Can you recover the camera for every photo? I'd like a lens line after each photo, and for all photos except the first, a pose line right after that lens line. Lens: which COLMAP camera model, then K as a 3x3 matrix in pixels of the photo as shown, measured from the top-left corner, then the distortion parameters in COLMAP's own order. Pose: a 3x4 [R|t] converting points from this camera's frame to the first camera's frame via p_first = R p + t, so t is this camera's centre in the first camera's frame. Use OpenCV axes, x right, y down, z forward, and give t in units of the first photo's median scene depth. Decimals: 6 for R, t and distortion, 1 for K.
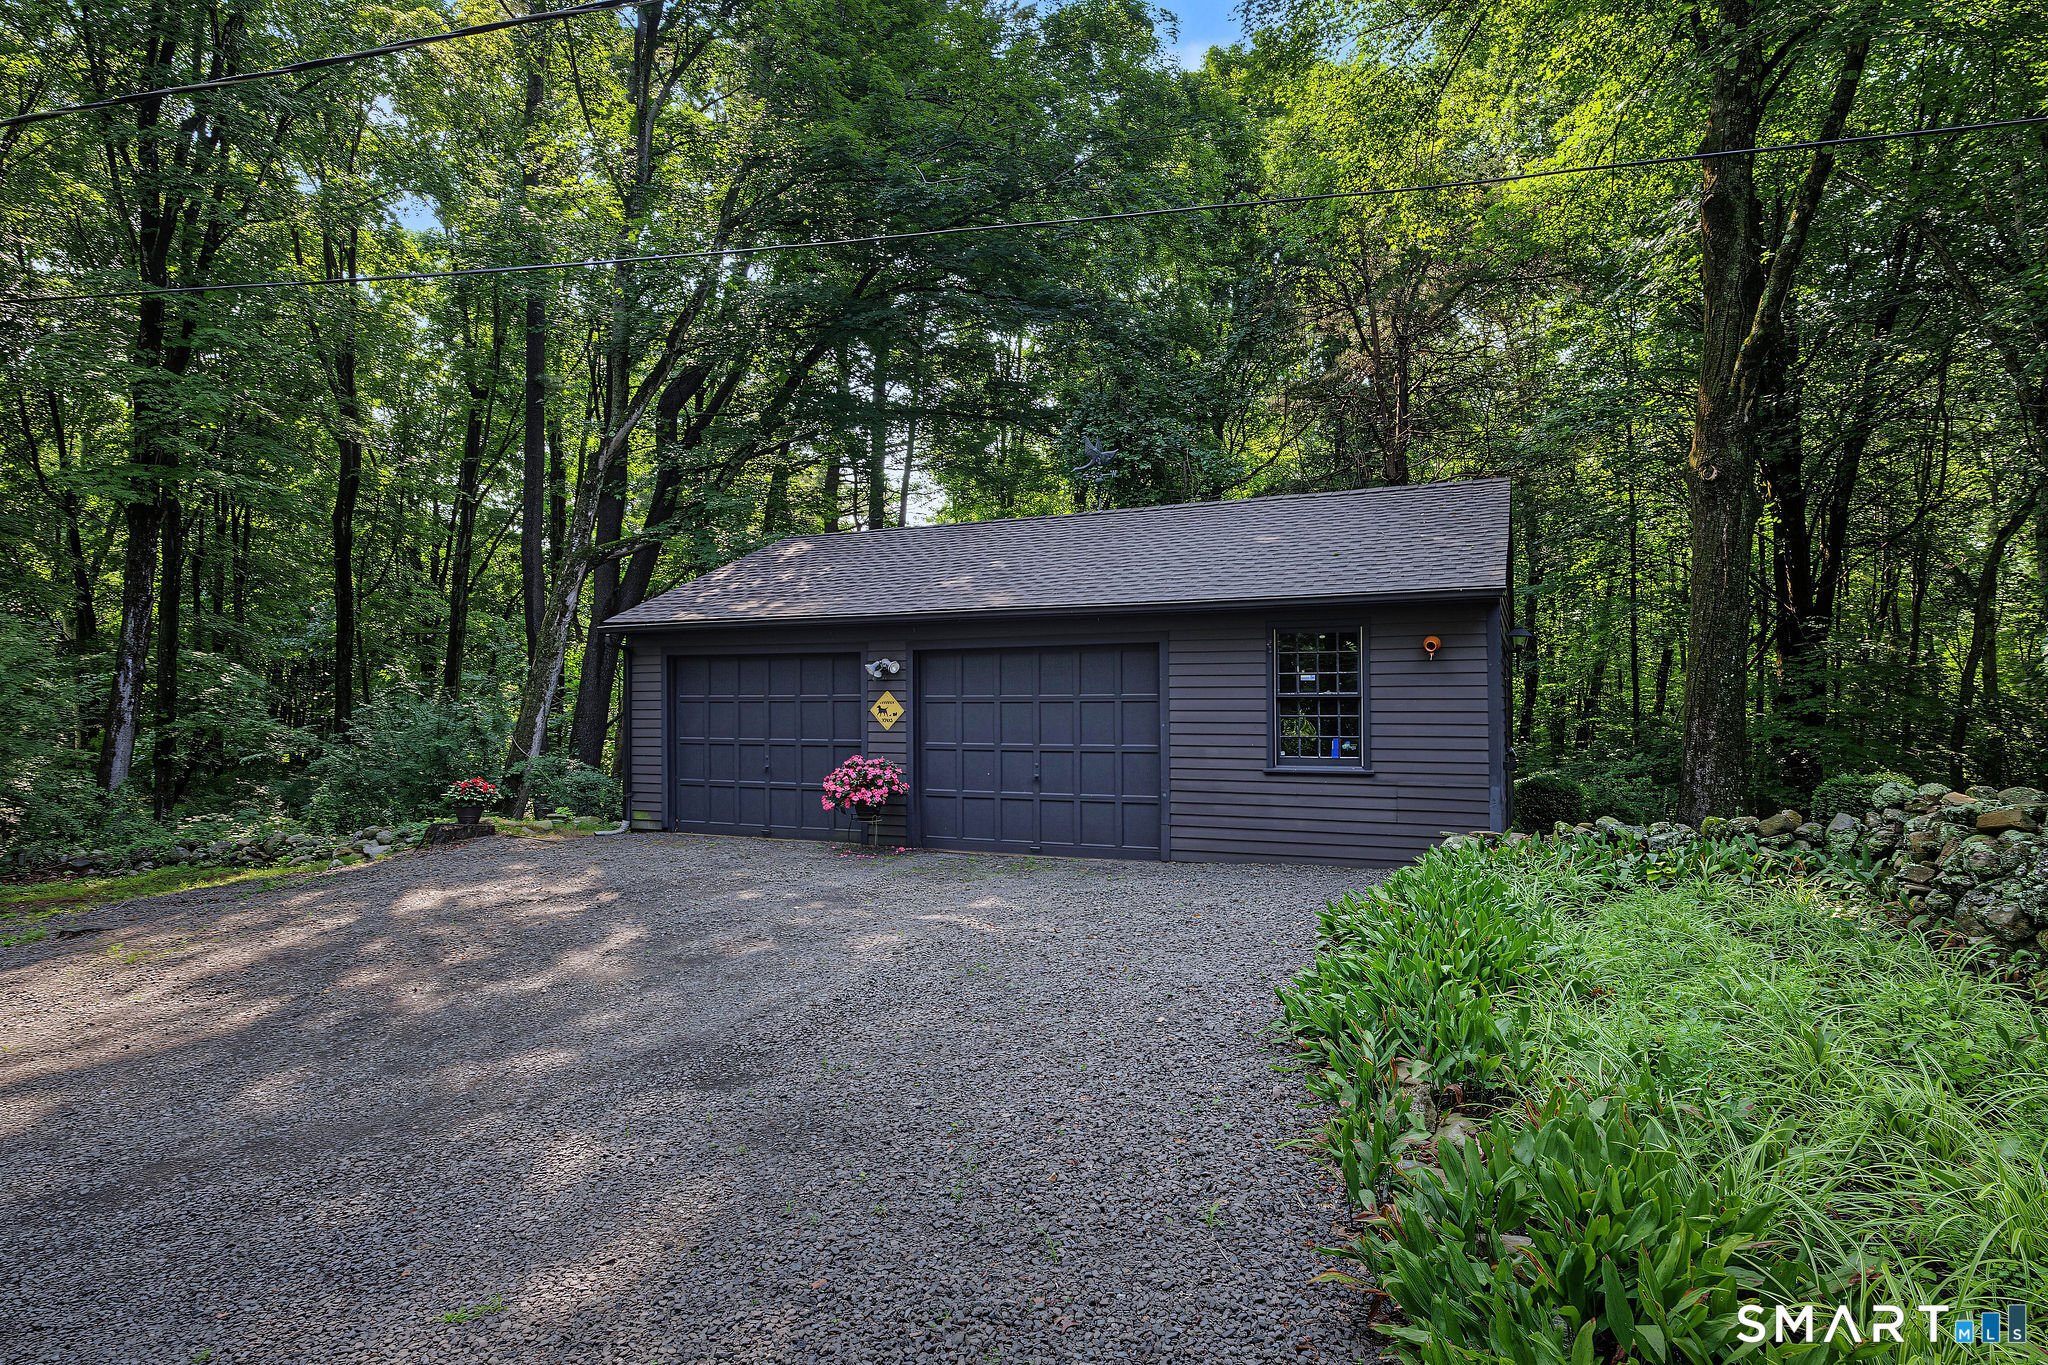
lens RADIAL K [[1077.0, 0, 1025.8], [0, 1077.0, 686.2], [0, 0, 1]] dist [0.000846, 0.000060]
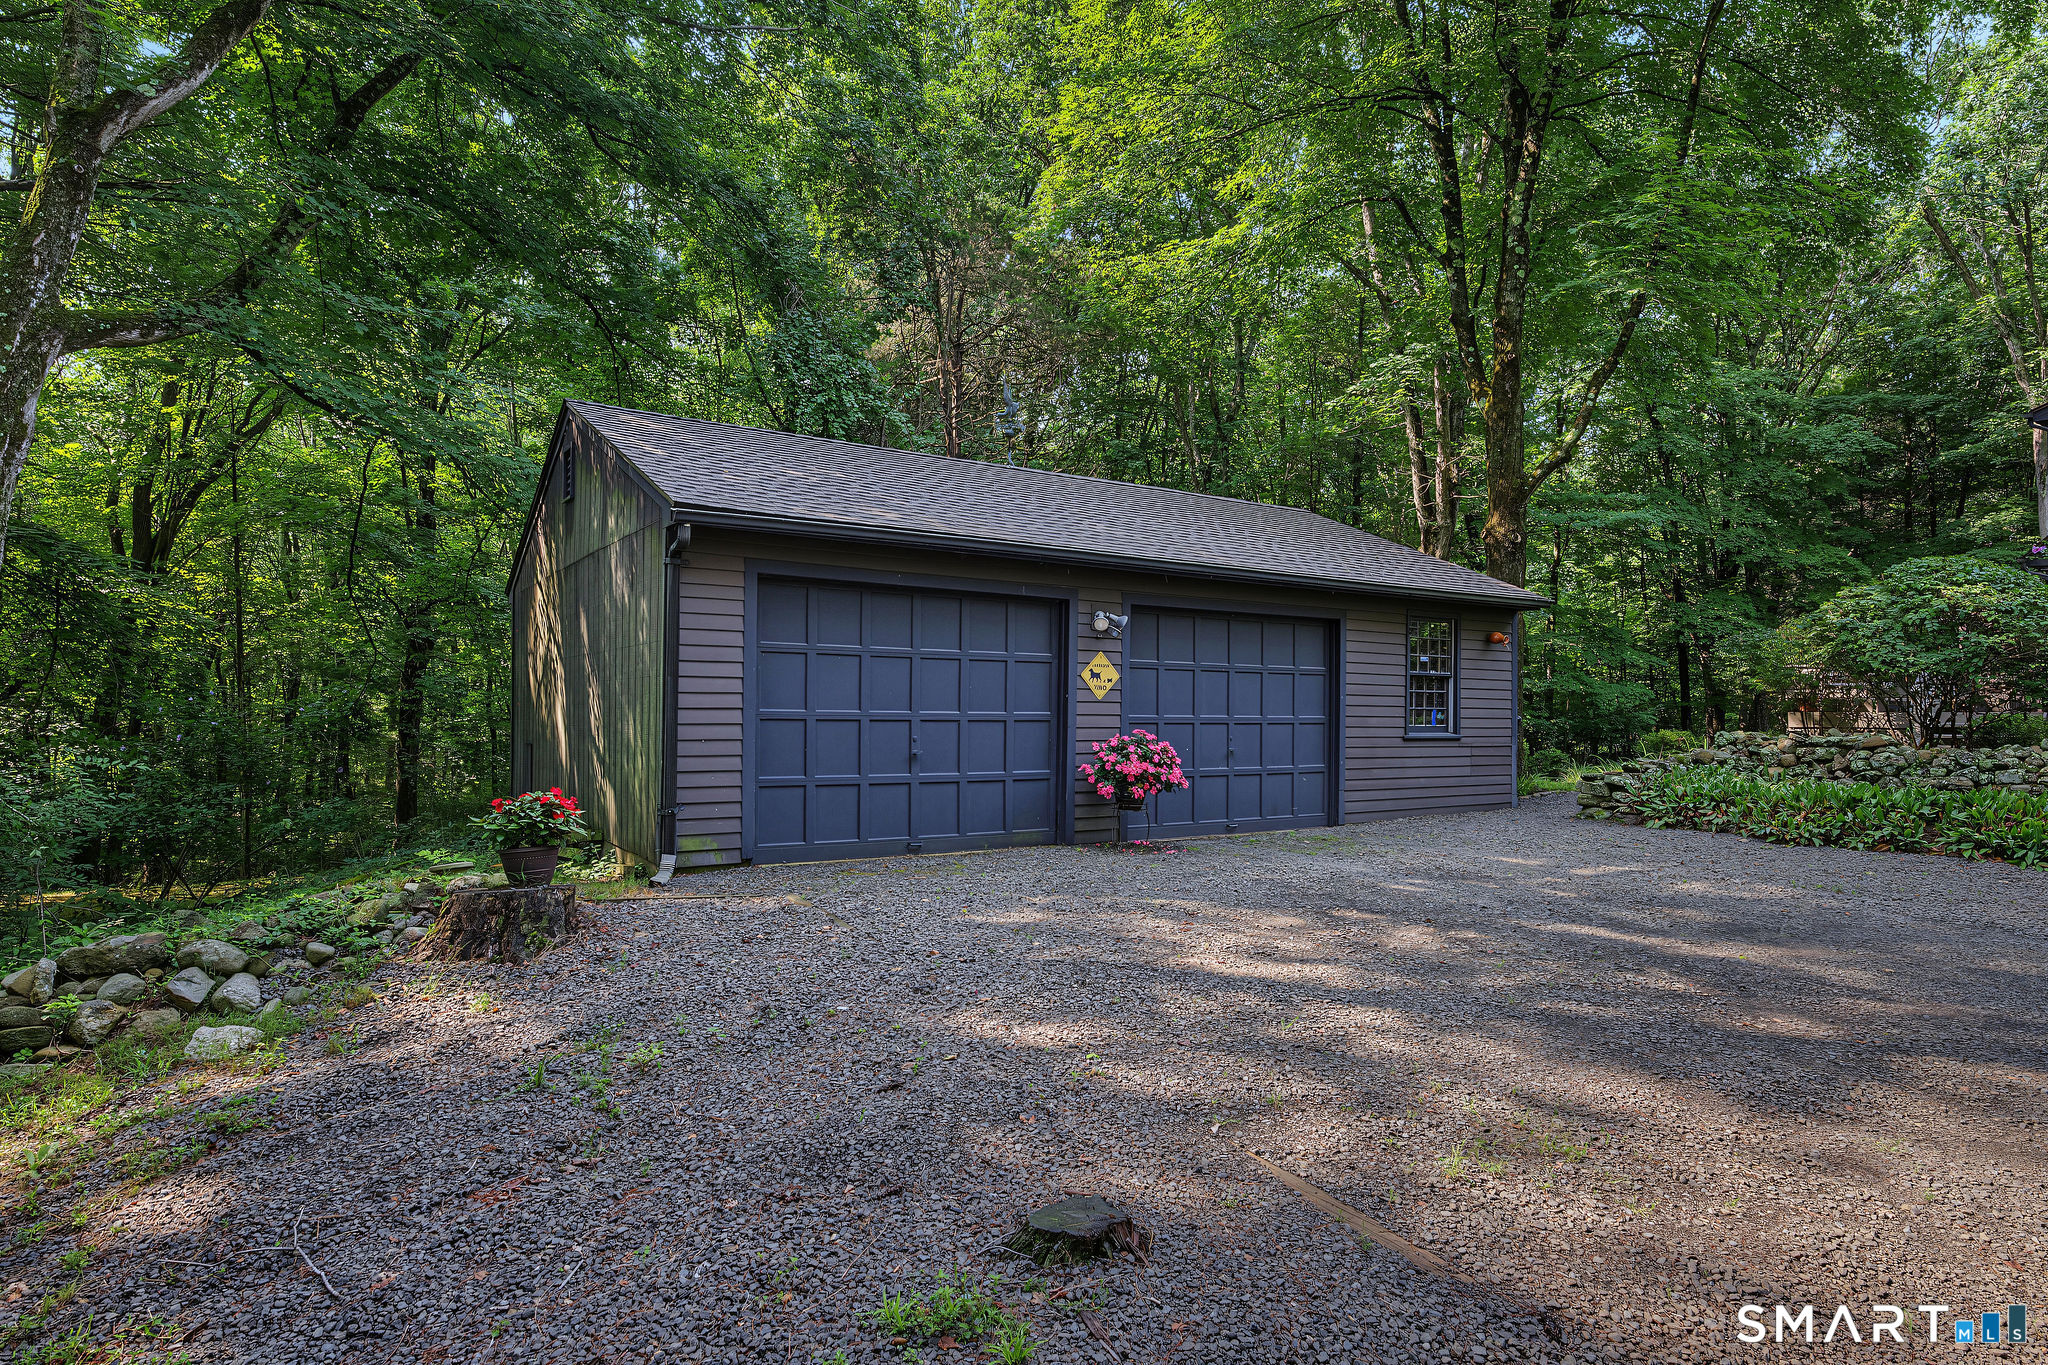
lens RADIAL K [[1077.0, 0, 1023.5], [0, 1077.0, 690.2], [0, 0, 1]] dist [0.000846, 0.000060]
pose [[0.560171, 0.022732, 0.828065, -0.887996], [-0.027929, 0.999573, -0.008547, 0.045167], [-0.827906, -0.018339, 0.560567, 0.635465]]
